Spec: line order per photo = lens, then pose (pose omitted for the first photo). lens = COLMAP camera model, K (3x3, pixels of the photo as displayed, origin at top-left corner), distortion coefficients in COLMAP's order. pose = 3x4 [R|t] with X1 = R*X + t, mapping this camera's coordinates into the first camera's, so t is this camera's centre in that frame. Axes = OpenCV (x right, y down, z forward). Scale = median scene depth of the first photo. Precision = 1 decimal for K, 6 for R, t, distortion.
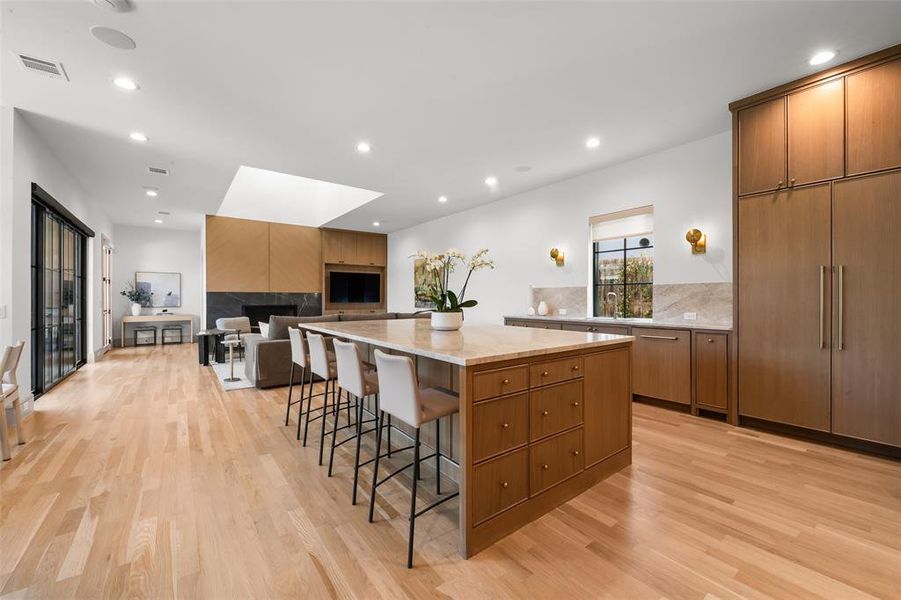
lens RADIAL K [[357.1, 0, 451.2], [0, 357.1, 299.1], [0, 0, 1]] dist [-0.000044, -0.001247]
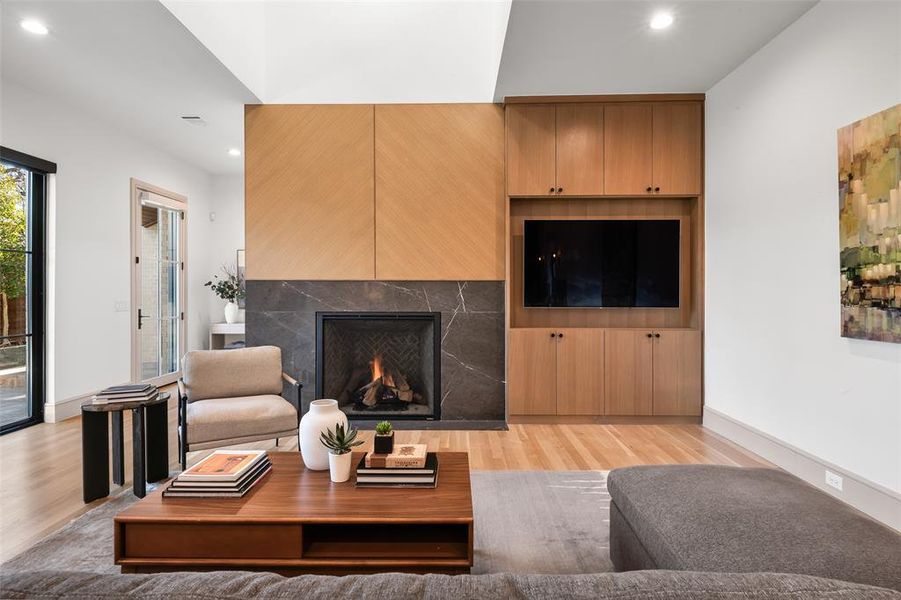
lens RADIAL K [[463.5, 0, 449.1], [0, 463.5, 295.8], [0, 0, 1]] dist [-0.000293, -0.000946]
pose [[0.782263, 0.004839, -0.622930, -0.111986], [-0.005302, 0.999985, 0.001111, -0.001935], [0.622926, 0.002434, 0.782277, 0.602963]]
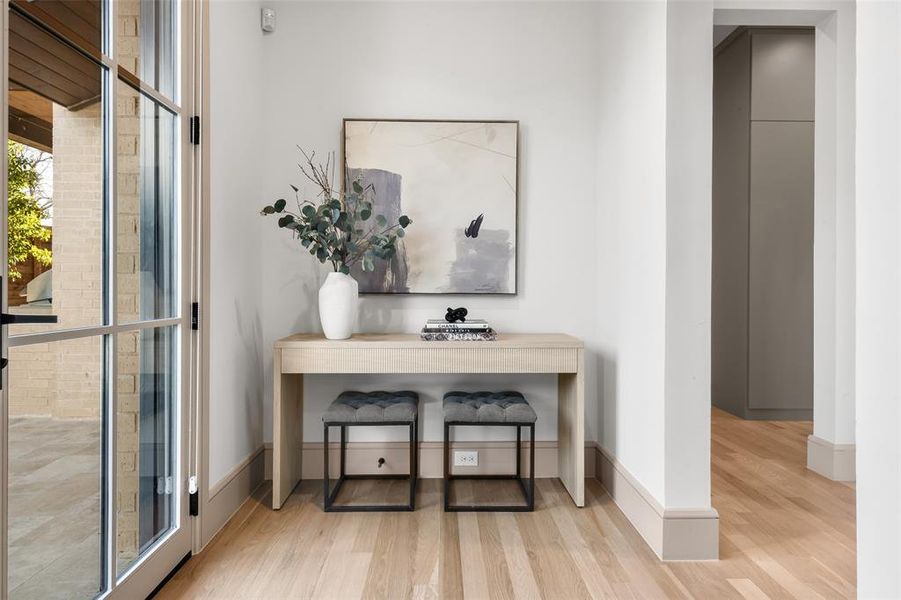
lens RADIAL K [[499.8, 0, 449.6], [0, 499.8, 291.9], [0, 0, 1]] dist [0.020604, 0.000143]
pose [[0.802306, 0.006106, -0.596882, -0.657432], [-0.007382, 0.999973, 0.000308, 0.021048], [0.596868, 0.004159, 0.802329, 0.798377]]
